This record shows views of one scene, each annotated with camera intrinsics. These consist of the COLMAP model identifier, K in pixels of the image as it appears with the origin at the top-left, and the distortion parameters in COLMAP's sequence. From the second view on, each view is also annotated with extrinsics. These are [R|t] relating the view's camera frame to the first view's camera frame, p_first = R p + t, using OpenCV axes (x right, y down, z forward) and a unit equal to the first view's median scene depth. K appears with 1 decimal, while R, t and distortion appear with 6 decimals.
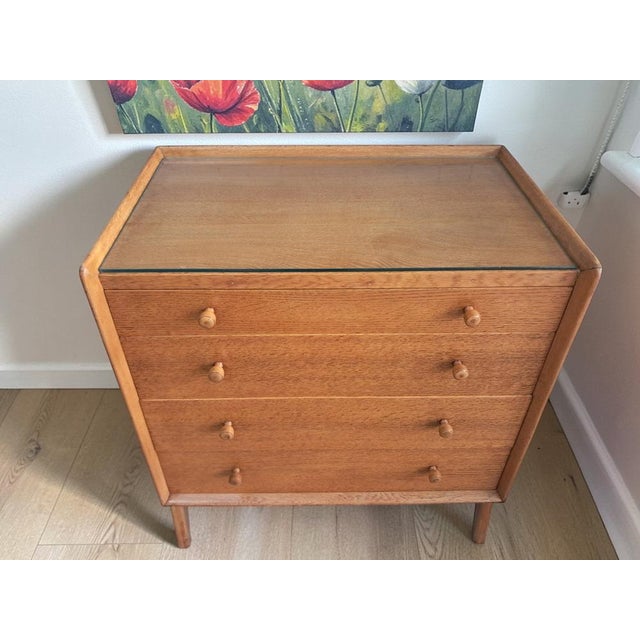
lens RADIAL K [[511.4, 0, 324.3], [0, 511.4, 320.2], [0, 0, 1]] dist [0.115498, -0.277895]
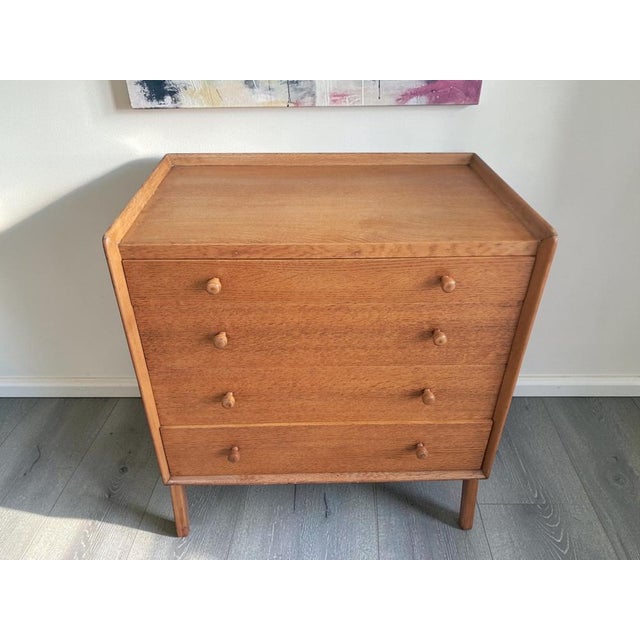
lens RADIAL K [[511.4, 0, 321.6], [0, 511.4, 322.8], [0, 0, 1]] dist [0.115498, -0.277895]
pose [[0.999932, -0.005590, 0.010240, -0.002646], [0.006458, 0.996207, -0.086770, 0.161562], [-0.009716, 0.086831, 0.996176, -0.106855]]
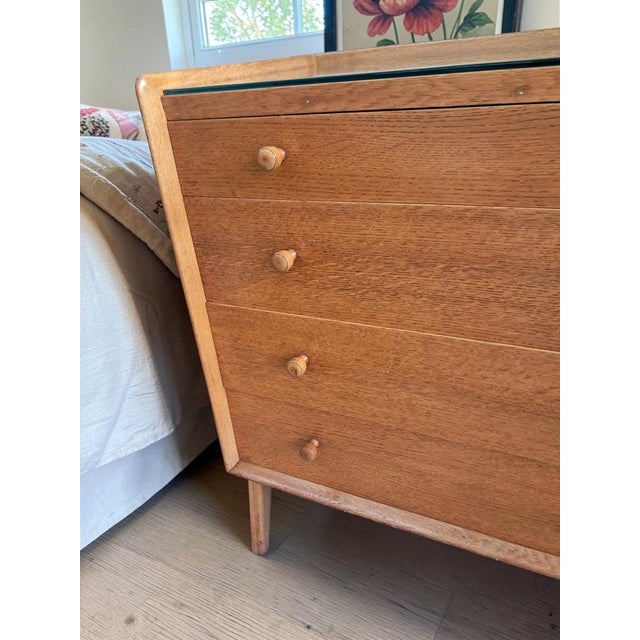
lens RADIAL K [[511.4, 0, 311.6], [0, 511.4, 332.6], [0, 0, 1]] dist [0.115498, -0.277895]
pose [[0.879590, 0.144680, -0.453200, 0.164198], [-0.214481, 0.970925, -0.106316, 0.267917], [0.424641, 0.190718, 0.885046, 0.400478]]
